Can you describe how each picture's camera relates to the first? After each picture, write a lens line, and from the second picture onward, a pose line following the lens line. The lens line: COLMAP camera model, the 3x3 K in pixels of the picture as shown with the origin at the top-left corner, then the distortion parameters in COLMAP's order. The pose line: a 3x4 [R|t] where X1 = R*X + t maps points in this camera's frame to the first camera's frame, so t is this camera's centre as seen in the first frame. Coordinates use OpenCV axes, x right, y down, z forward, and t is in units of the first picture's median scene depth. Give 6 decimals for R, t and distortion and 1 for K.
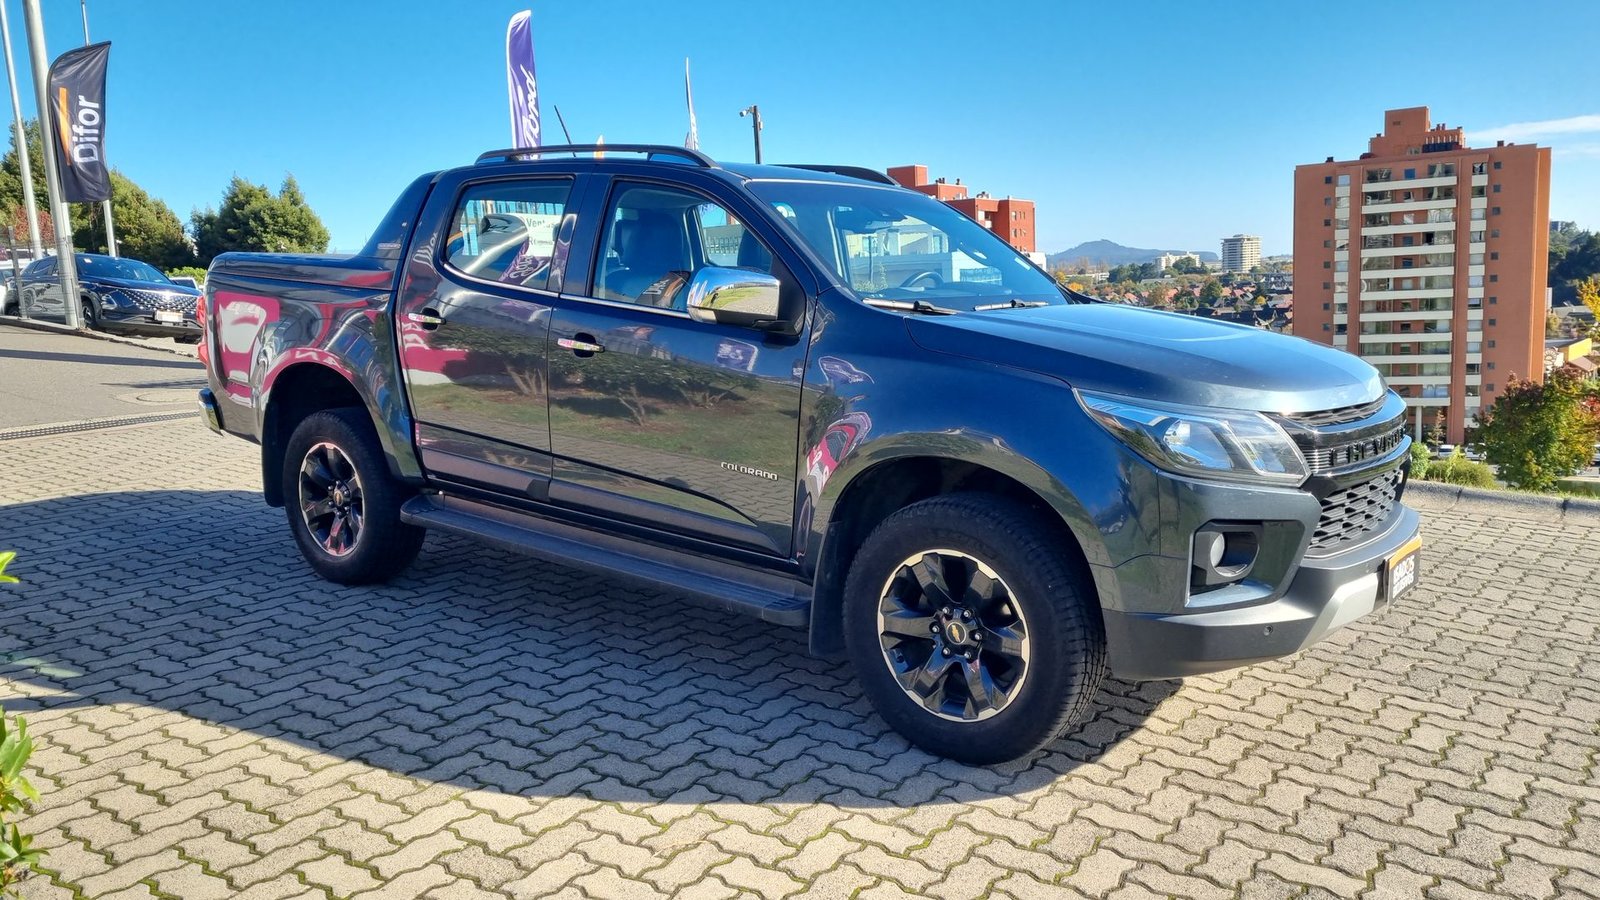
lens RADIAL K [[1213.5, 0, 823.6], [0, 1213.5, 455.2], [0, 0, 1]] dist [0.062859, -0.053234]
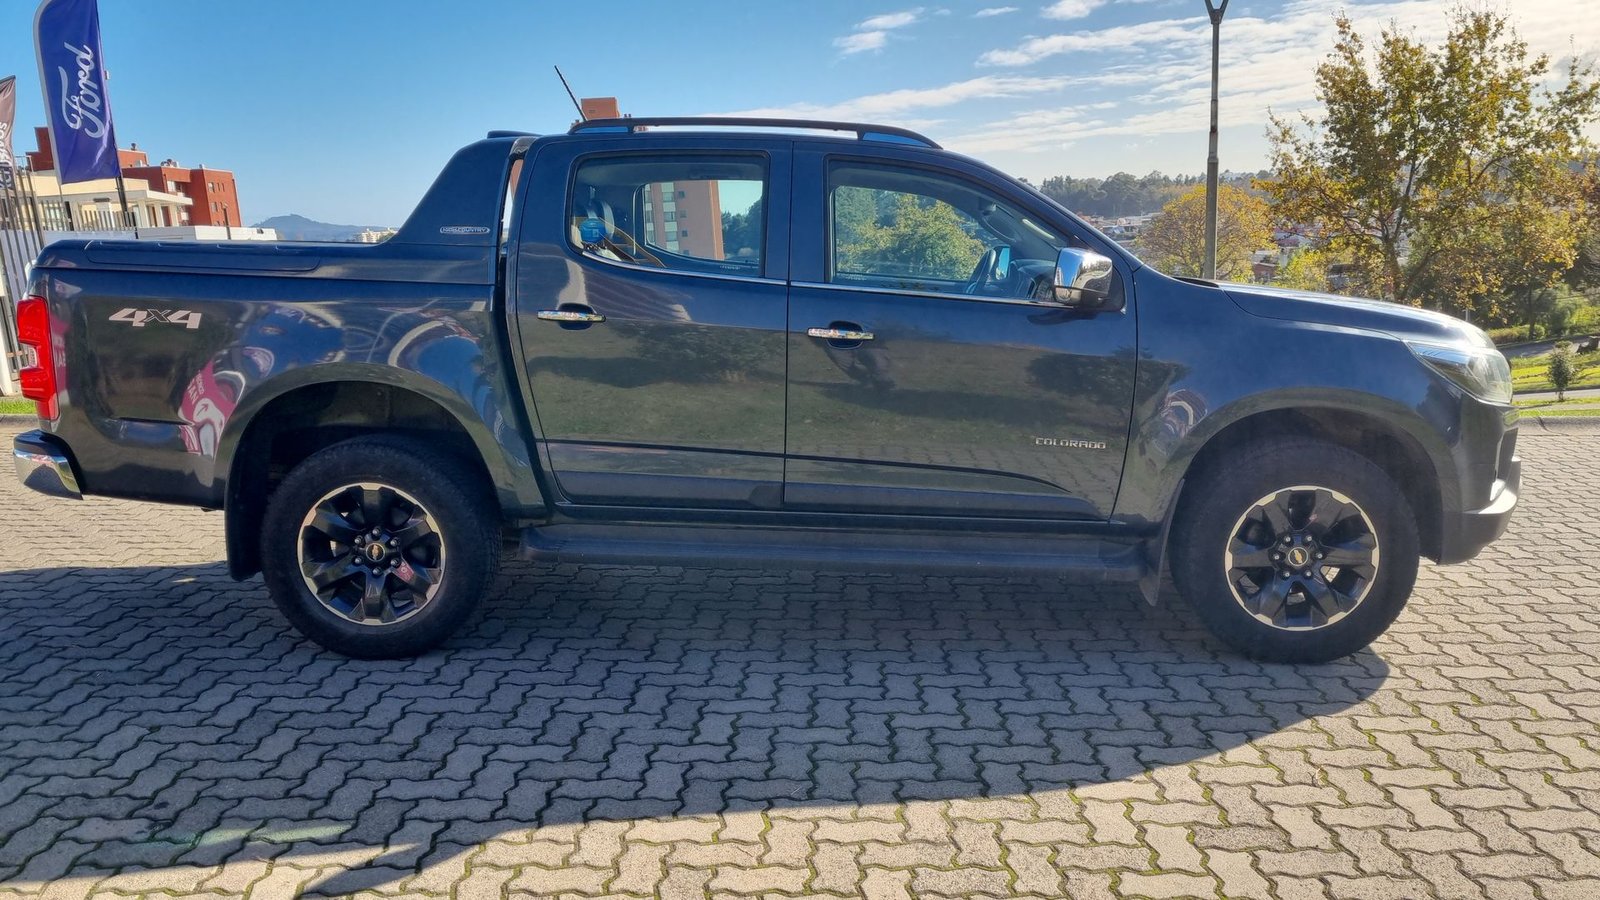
lens RADIAL K [[1206.3, 0, 790.2], [0, 1206.3, 444.8], [0, 0, 1]] dist [0.061881, -0.049393]
pose [[0.812693, -0.103917, 0.573351, -0.865143], [0.101944, 0.994150, 0.035685, -0.047657], [-0.573705, 0.029448, 0.818532, 0.290137]]
